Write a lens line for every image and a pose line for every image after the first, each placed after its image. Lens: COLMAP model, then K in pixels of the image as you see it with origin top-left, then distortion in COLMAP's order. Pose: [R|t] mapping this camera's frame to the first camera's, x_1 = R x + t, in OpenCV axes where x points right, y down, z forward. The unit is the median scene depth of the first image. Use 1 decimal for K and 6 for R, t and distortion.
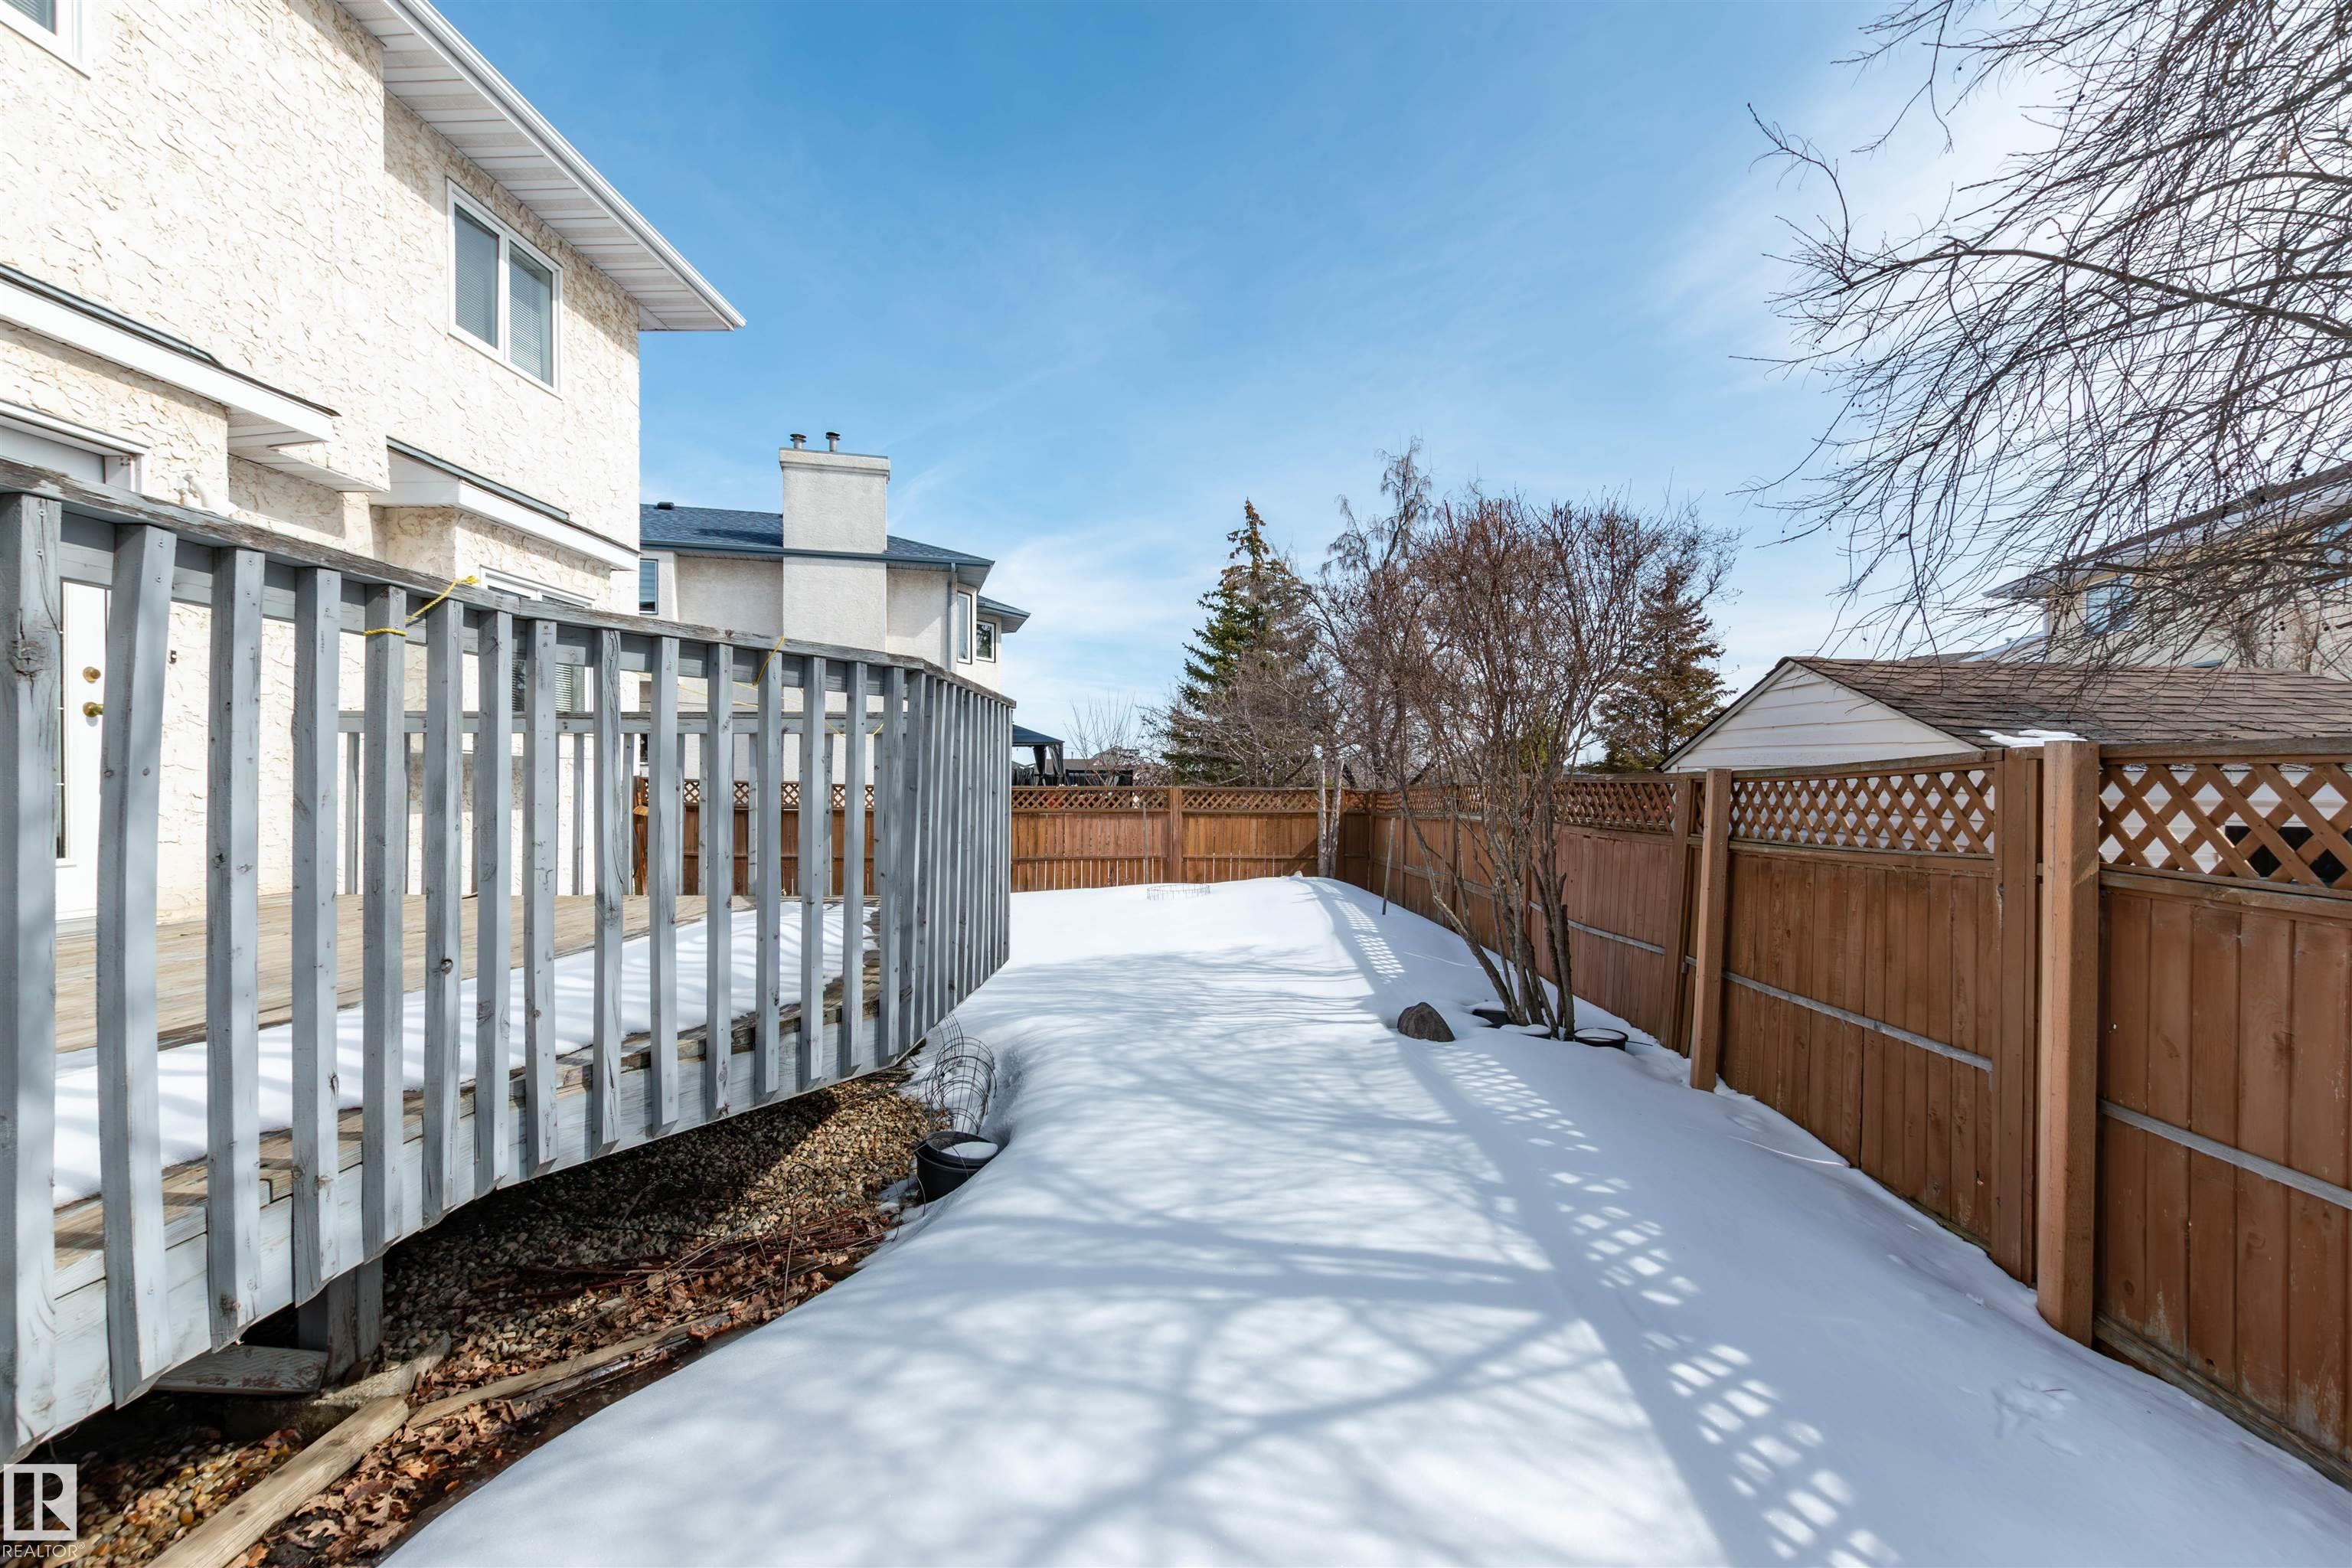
lens RADIAL K [[1020.1, 0, 1178.3], [0, 1020.1, 784.9], [0, 0, 1]] dist [0.000747, -0.001002]
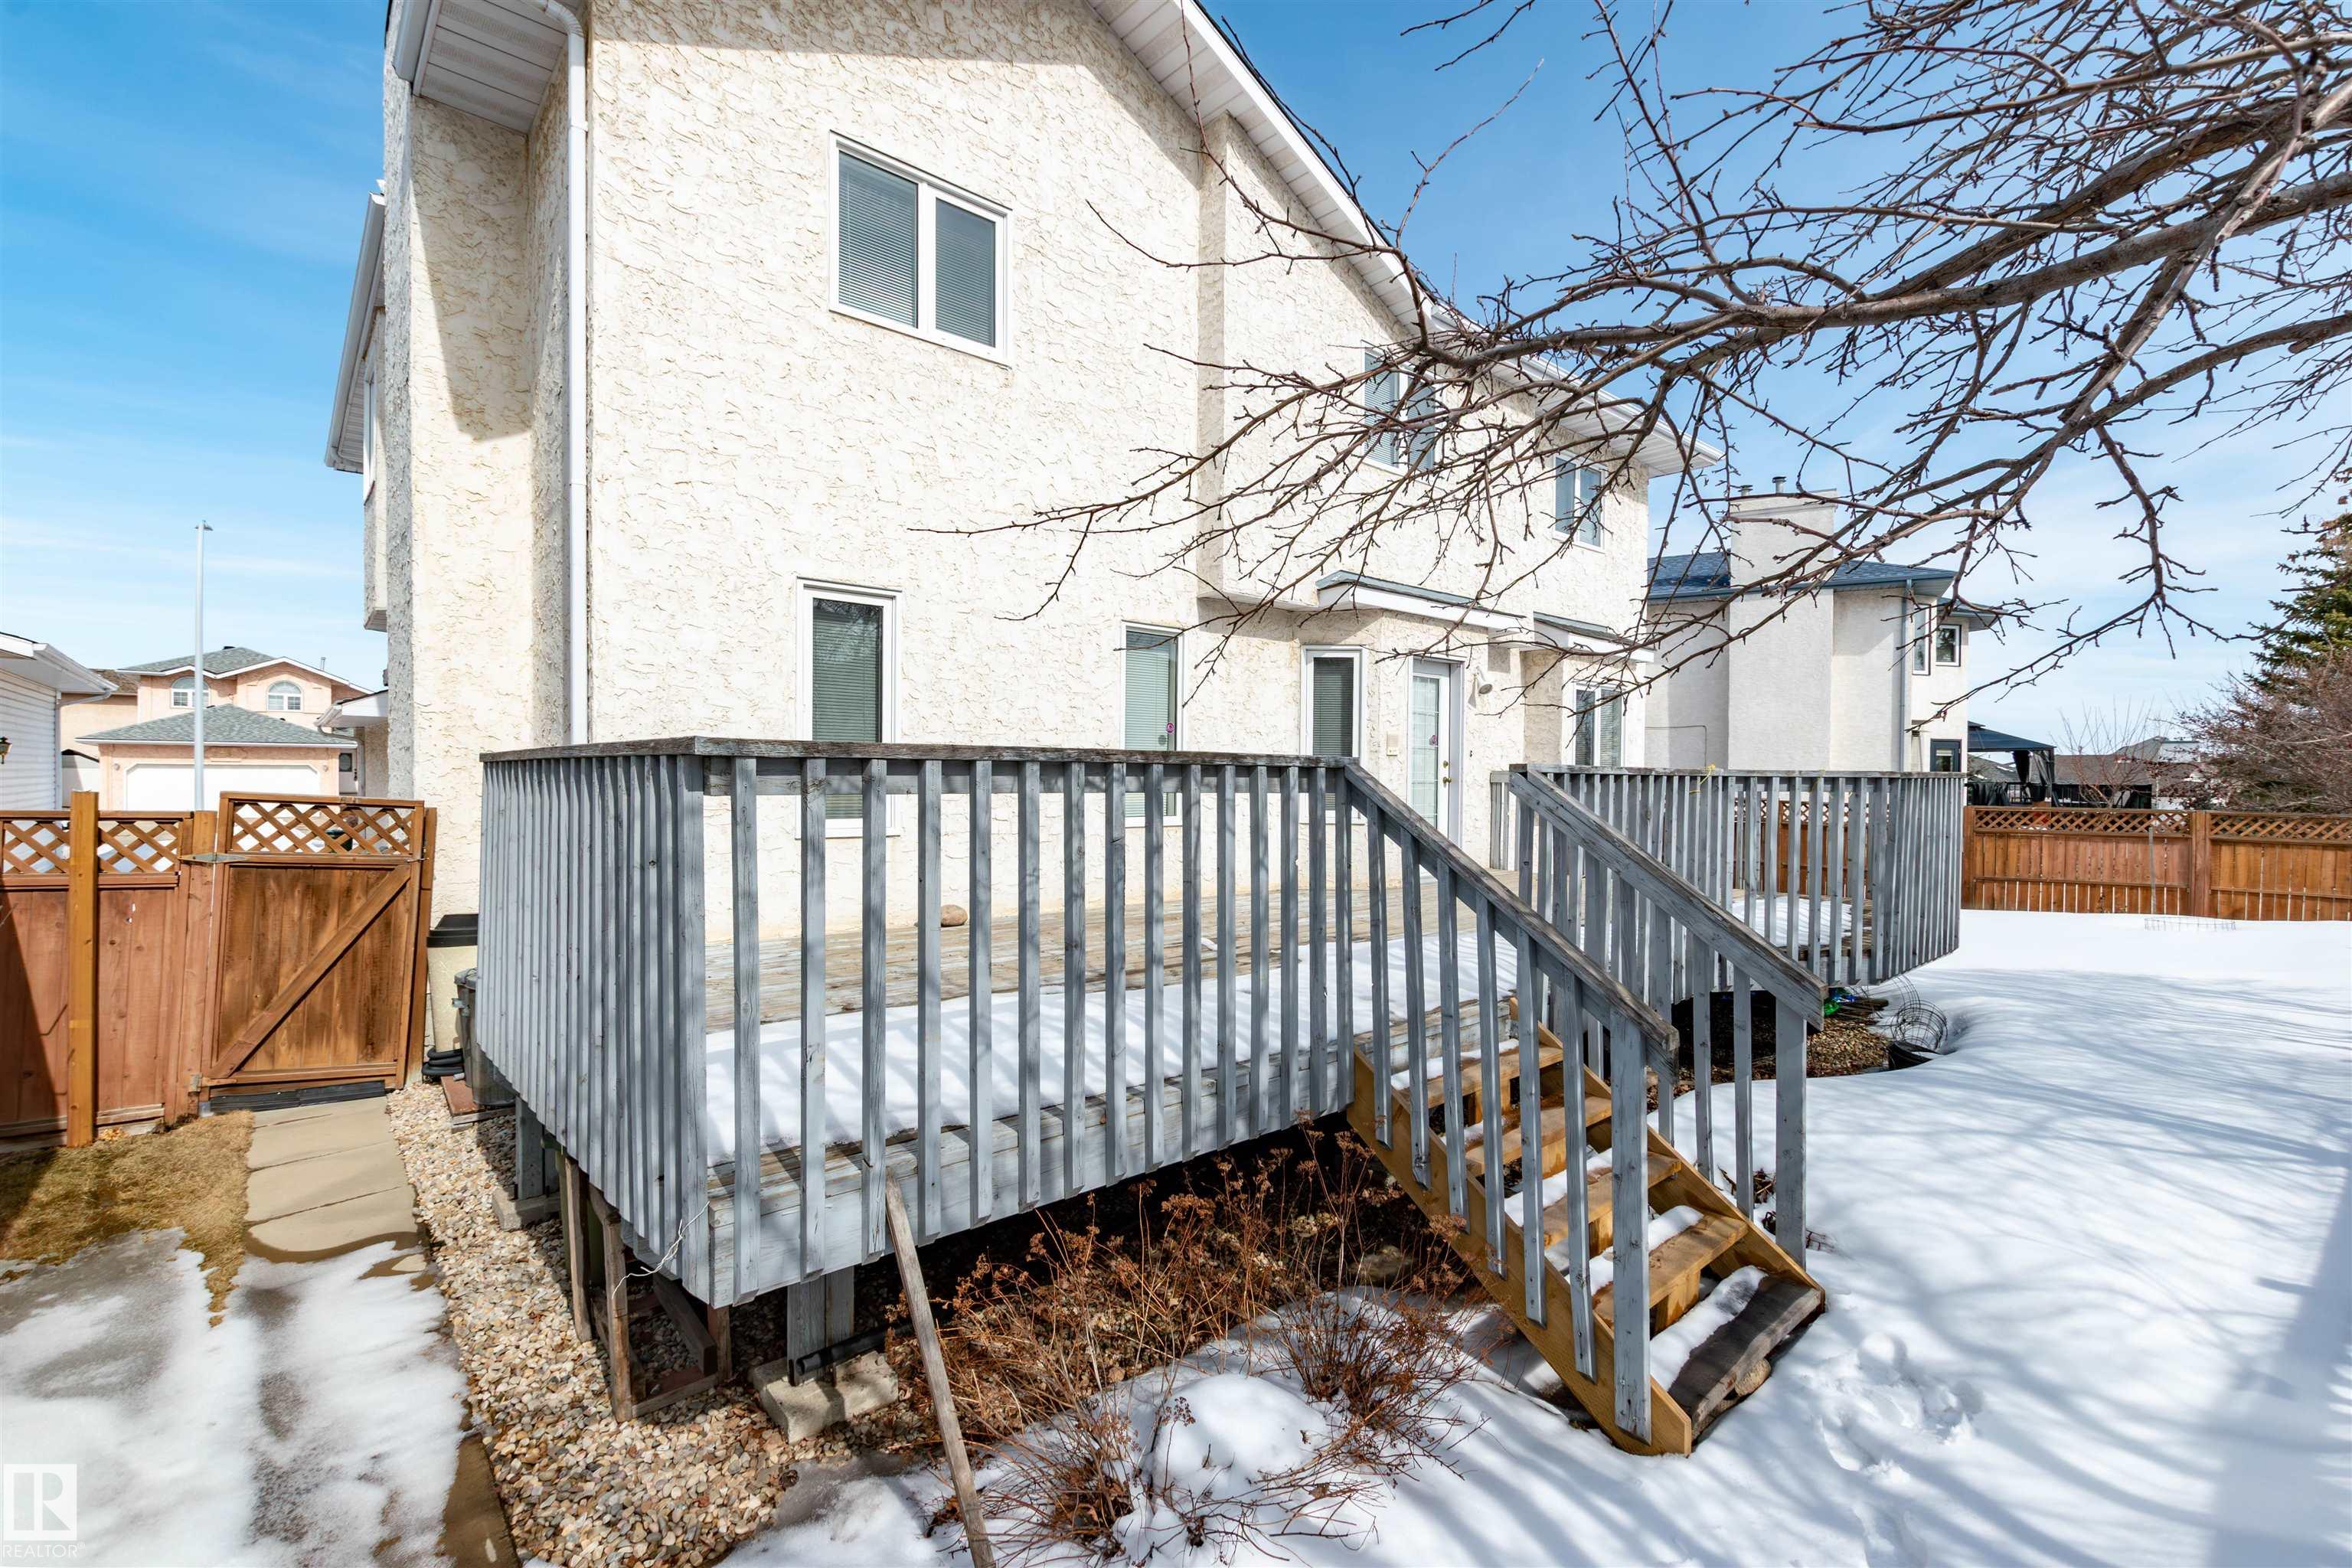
lens RADIAL K [[1020.1, 0, 1178.3], [0, 1020.1, 784.9], [0, 0, 1]] dist [0.000747, -0.001002]
pose [[0.672270, 0.009593, -0.740244, 0.057880], [-0.004623, 0.999951, 0.008760, -0.025726], [0.740292, -0.002467, 0.672281, -0.291996]]
